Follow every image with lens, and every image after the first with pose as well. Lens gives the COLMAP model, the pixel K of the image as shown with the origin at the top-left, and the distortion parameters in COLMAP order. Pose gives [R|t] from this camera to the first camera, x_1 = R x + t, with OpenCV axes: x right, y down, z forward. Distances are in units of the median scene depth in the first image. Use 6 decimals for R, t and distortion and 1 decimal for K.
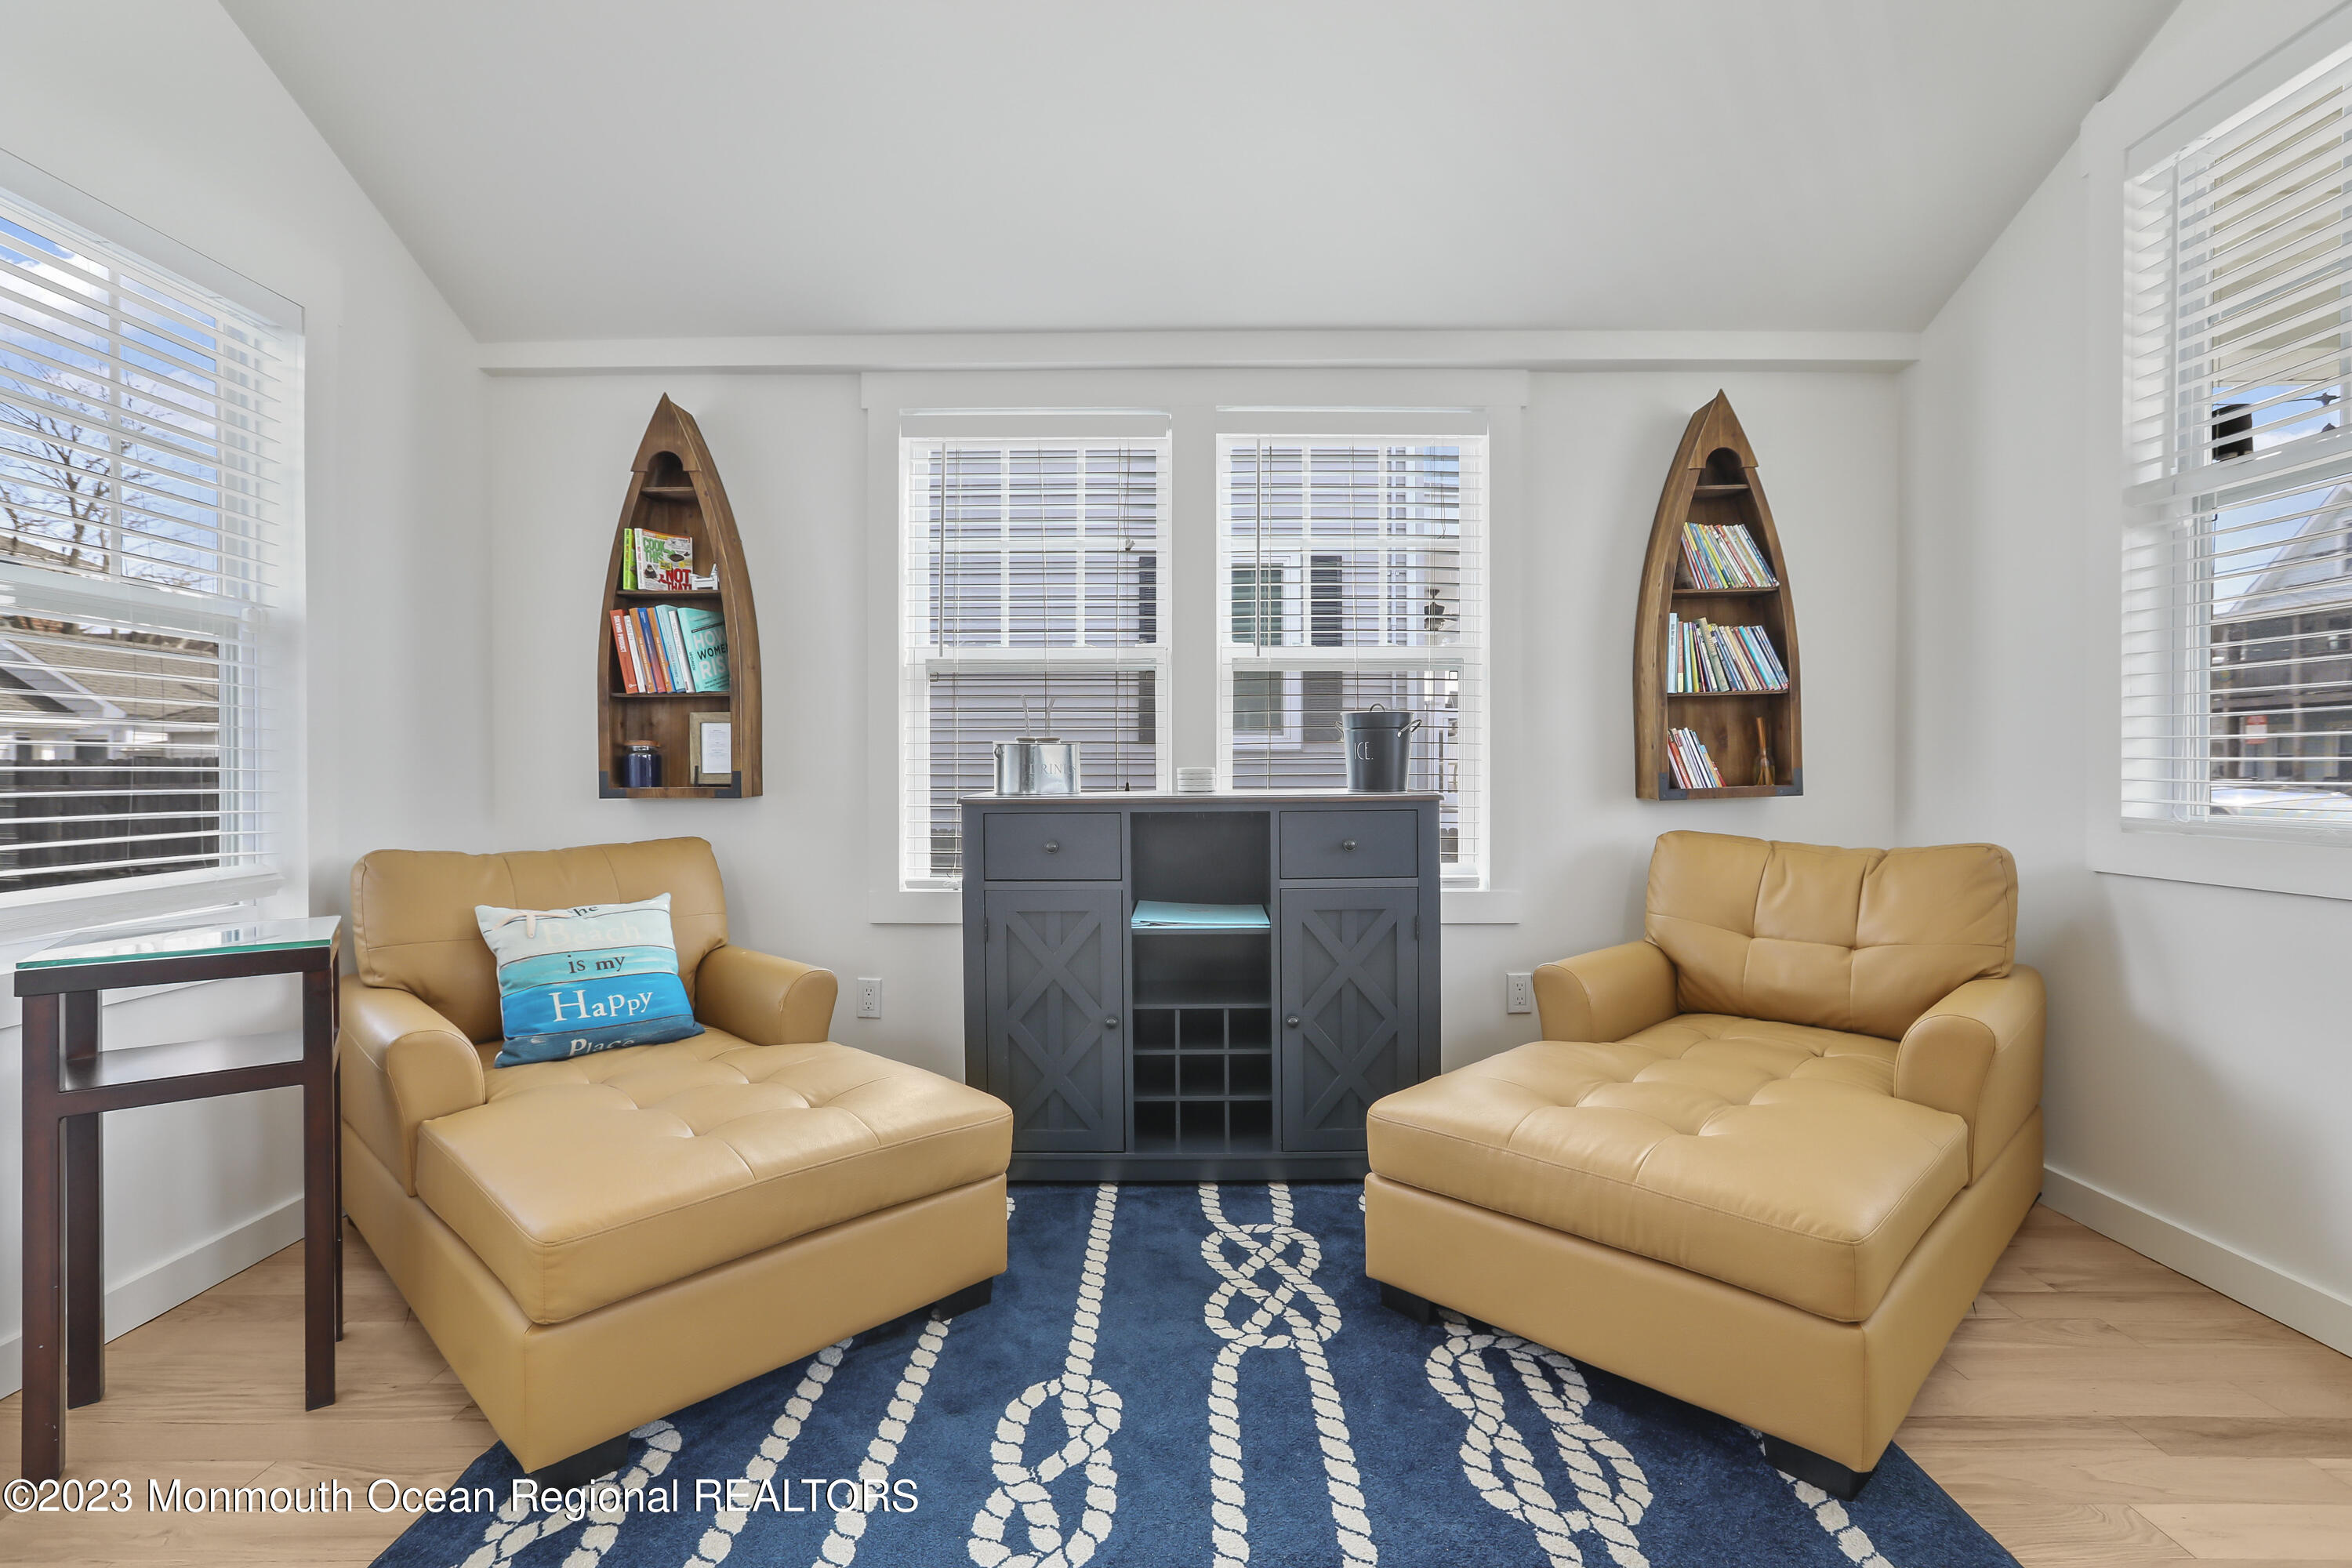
lens RADIAL K [[1080.8, 0, 1175.0], [0, 1080.8, 777.0], [0, 0, 1]] dist [0.000091, 0.000063]
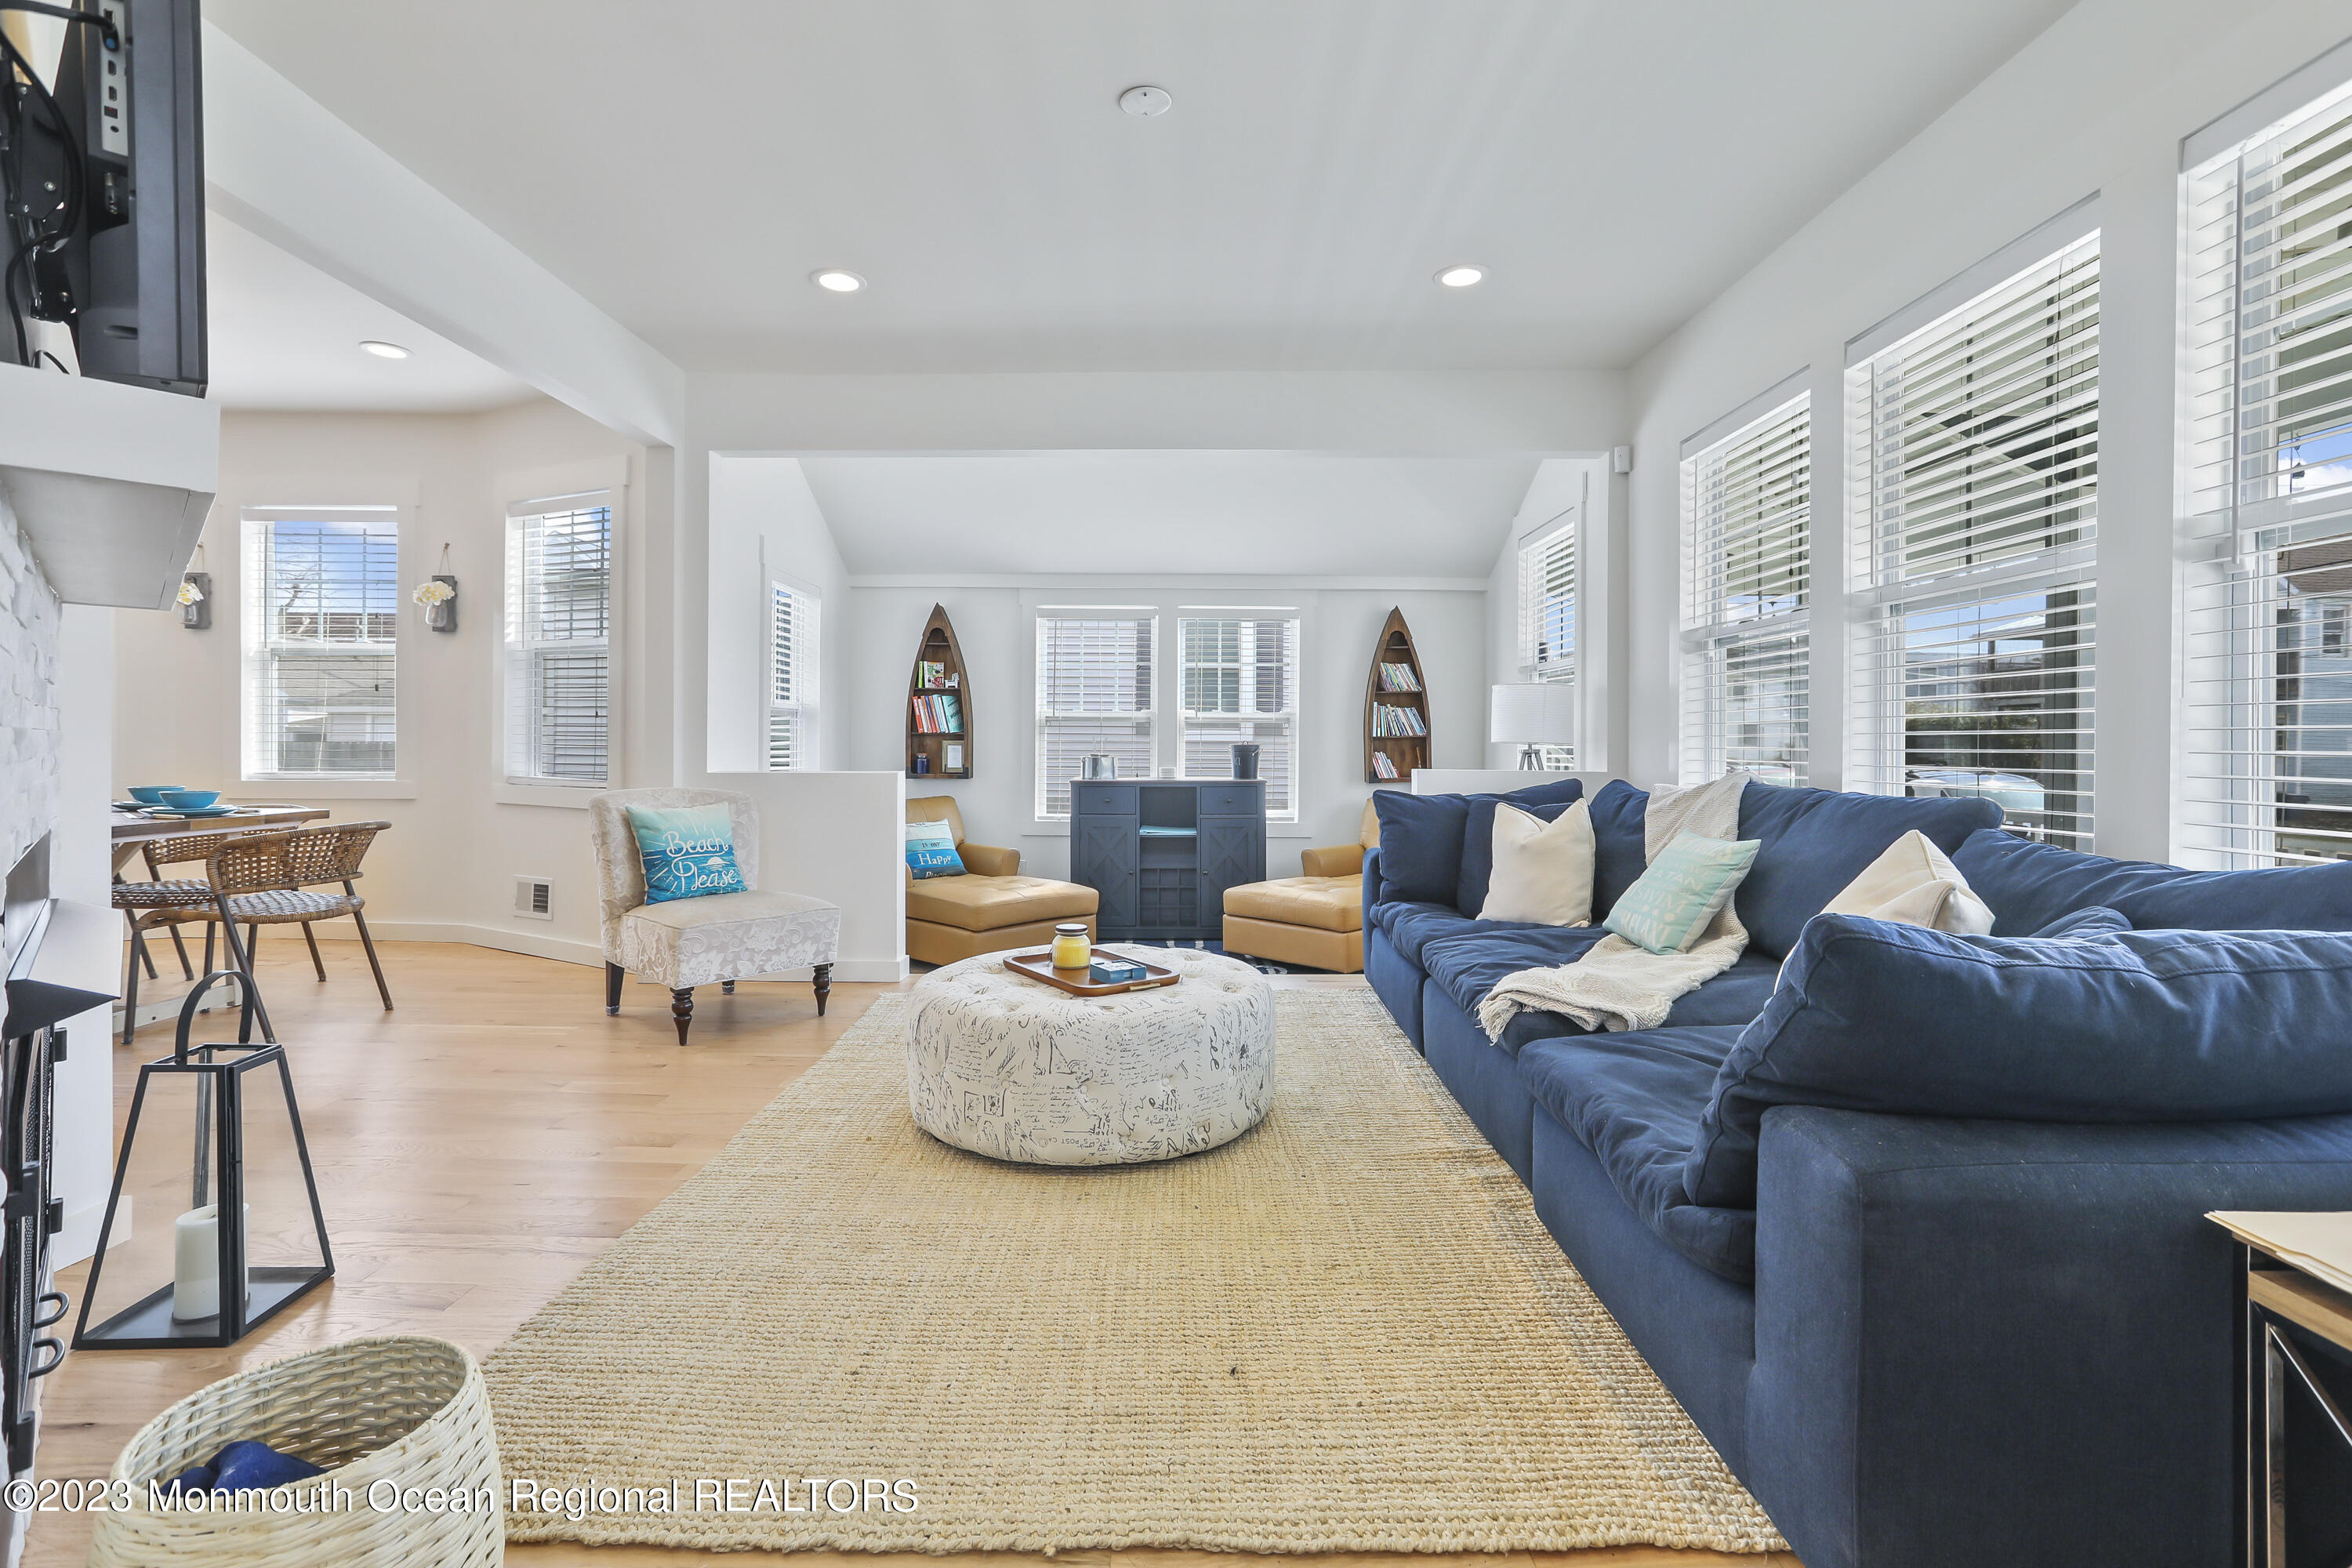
lens RADIAL K [[1080.8, 0, 1177.0], [0, 1080.8, 774.4], [0, 0, 1]] dist [0.000091, 0.000063]
pose [[0.999966, 0.008040, -0.001878, 0.043159], [-0.008045, 0.999964, -0.002631, 0.011568], [0.001856, 0.002646, 0.999995, -1.286749]]
